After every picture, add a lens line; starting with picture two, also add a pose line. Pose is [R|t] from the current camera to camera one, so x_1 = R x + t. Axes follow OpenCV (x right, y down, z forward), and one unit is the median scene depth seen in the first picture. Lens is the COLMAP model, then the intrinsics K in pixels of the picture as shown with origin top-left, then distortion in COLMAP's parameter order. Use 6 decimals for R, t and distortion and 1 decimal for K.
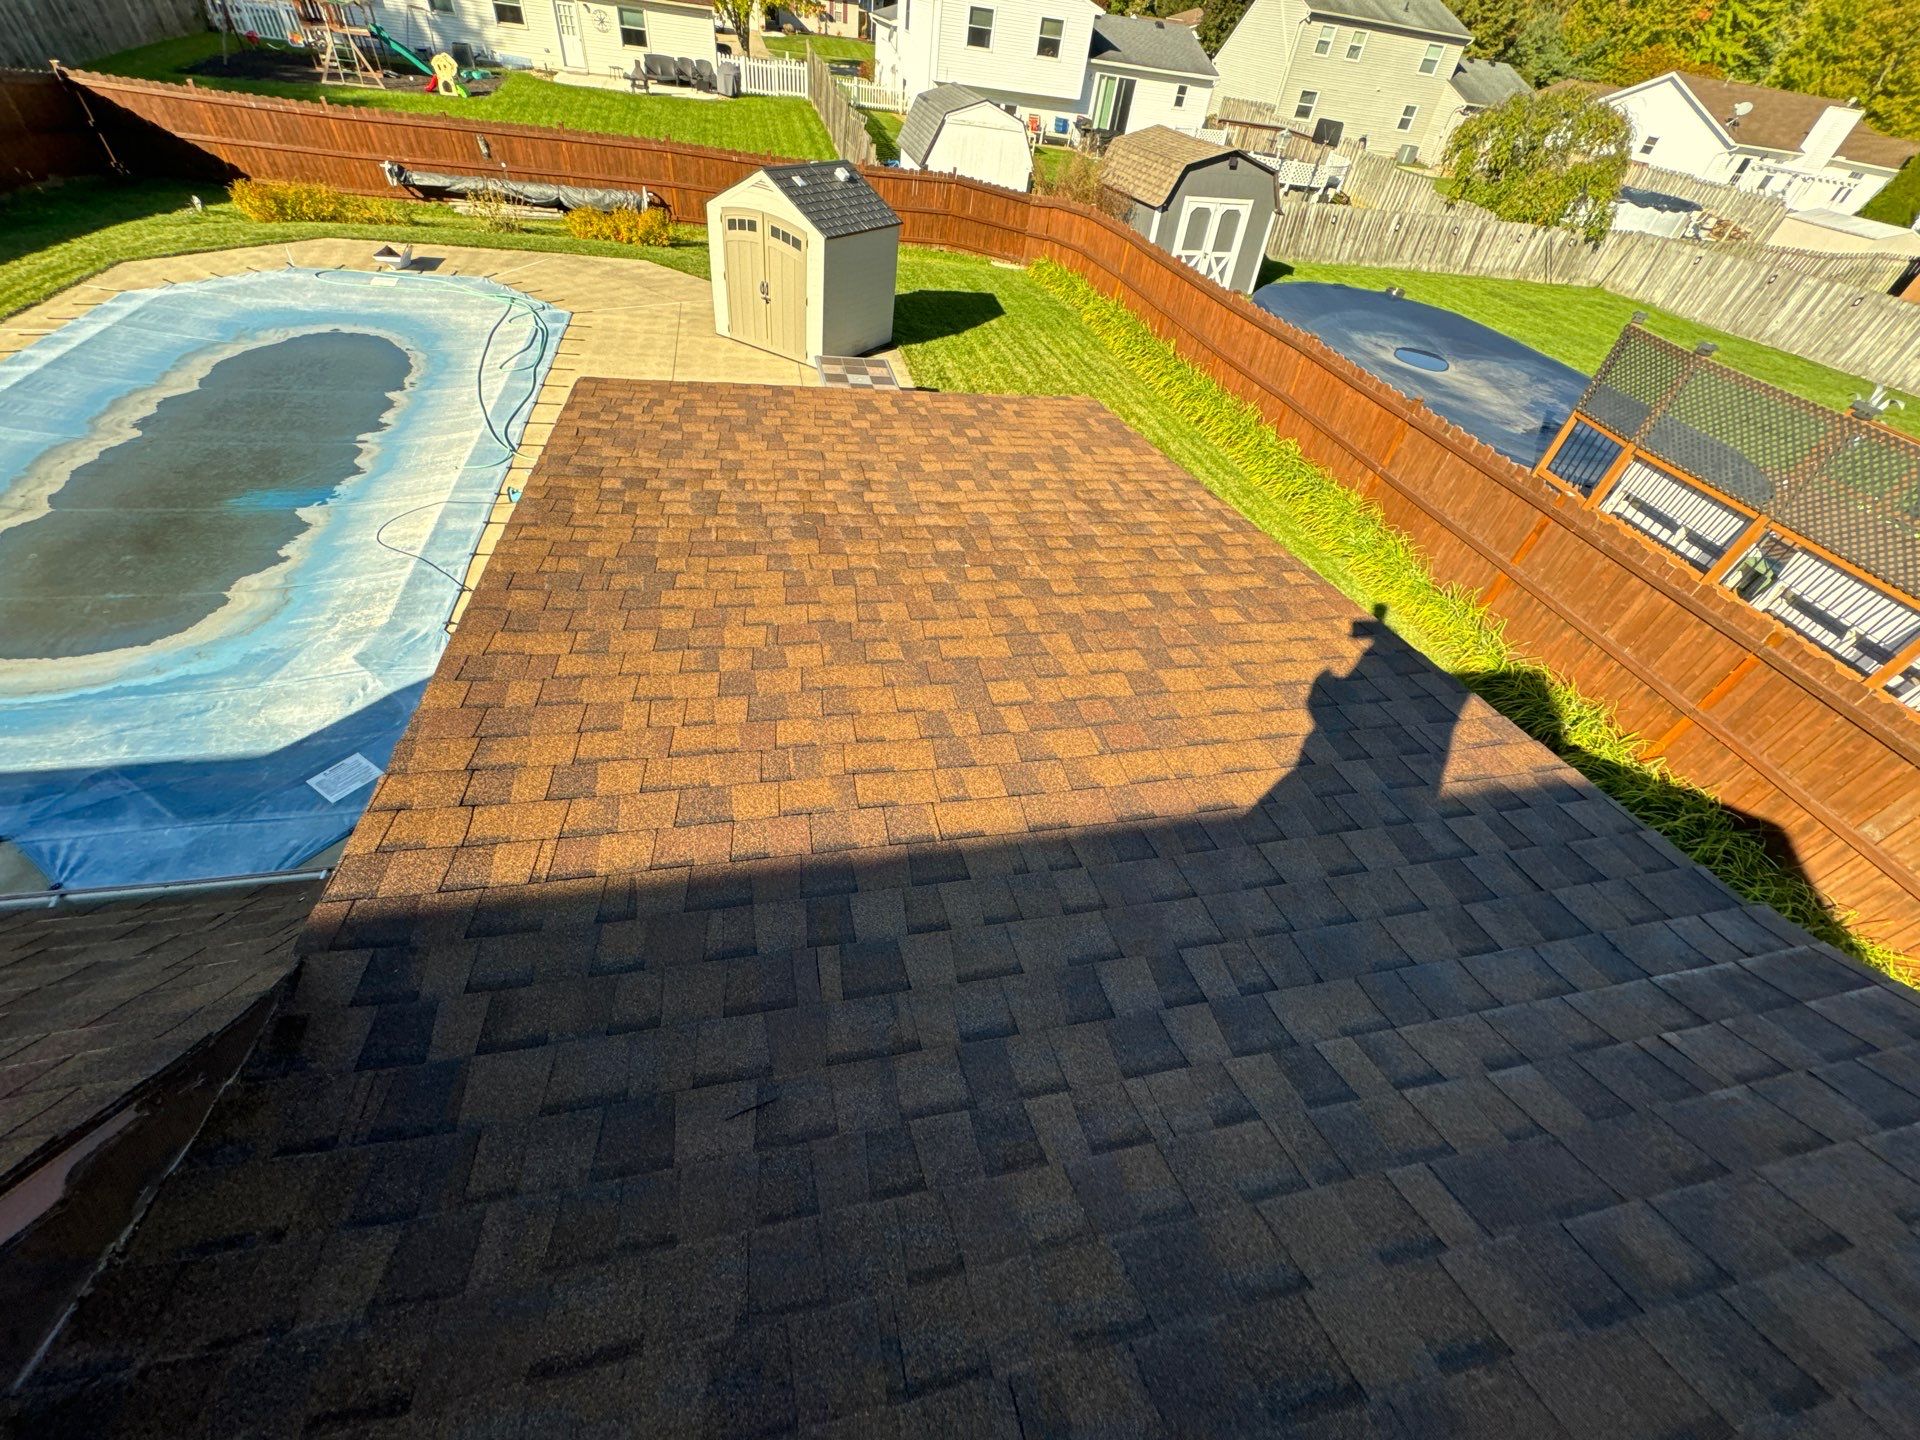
lens RADIAL K [[769.0, 0, 960.0], [0, 769.0, 720.0], [0, 0, 1]] dist [0.000284, -0.000048]
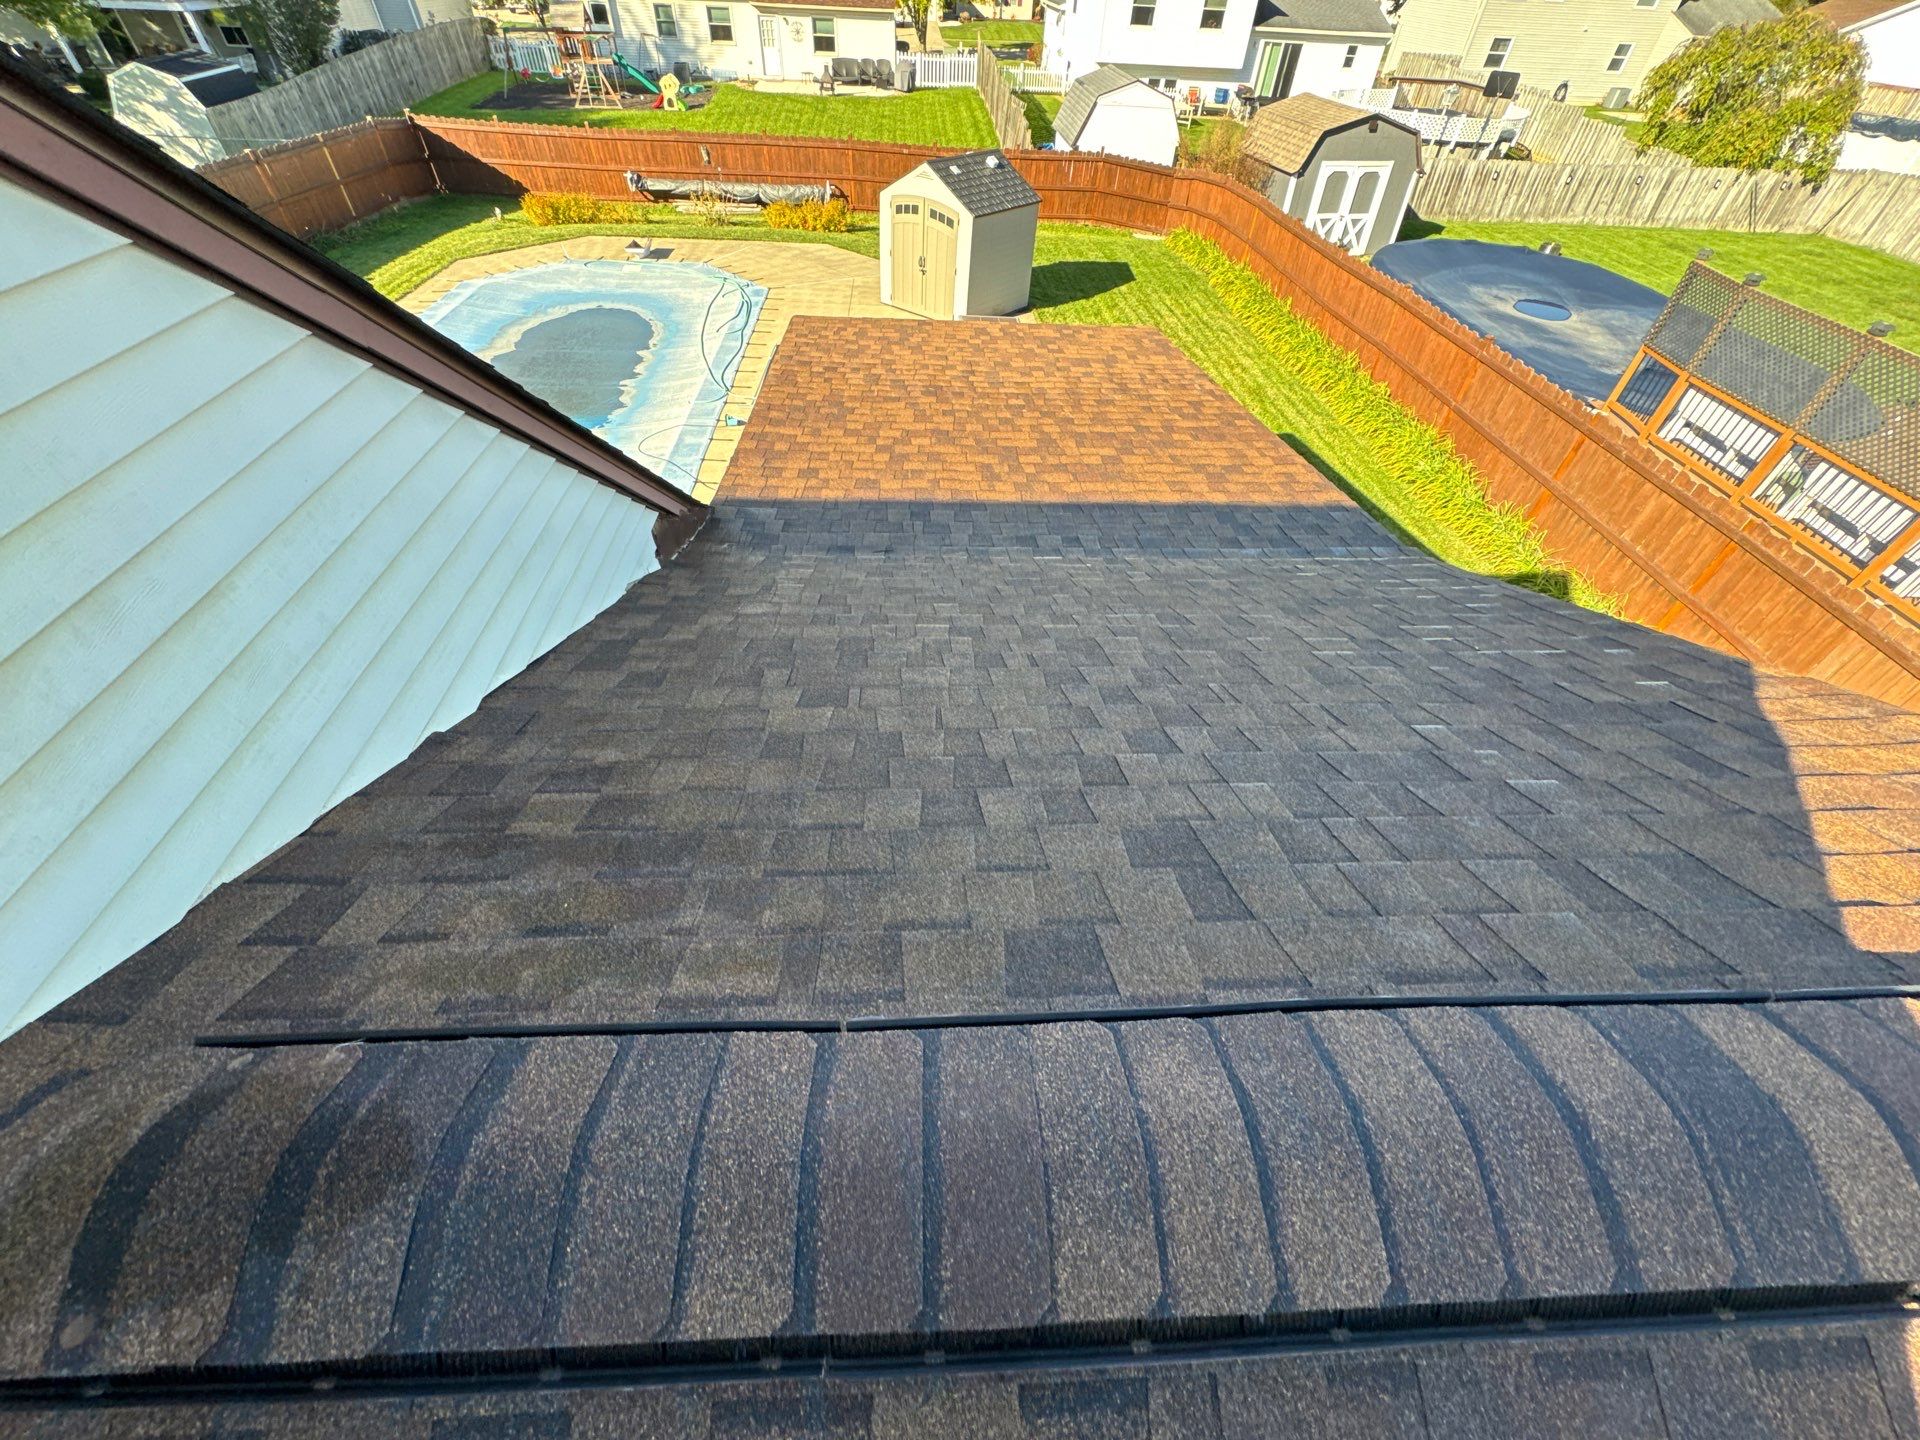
lens RADIAL K [[769.0, 0, 960.0], [0, 769.0, 720.0], [0, 0, 1]] dist [0.000284, -0.000048]
pose [[0.983053, 0.064824, -0.171479, 0.042848], [-0.061731, 0.997821, 0.023313, 0.092459], [0.172616, -0.012332, 0.984912, -0.138876]]
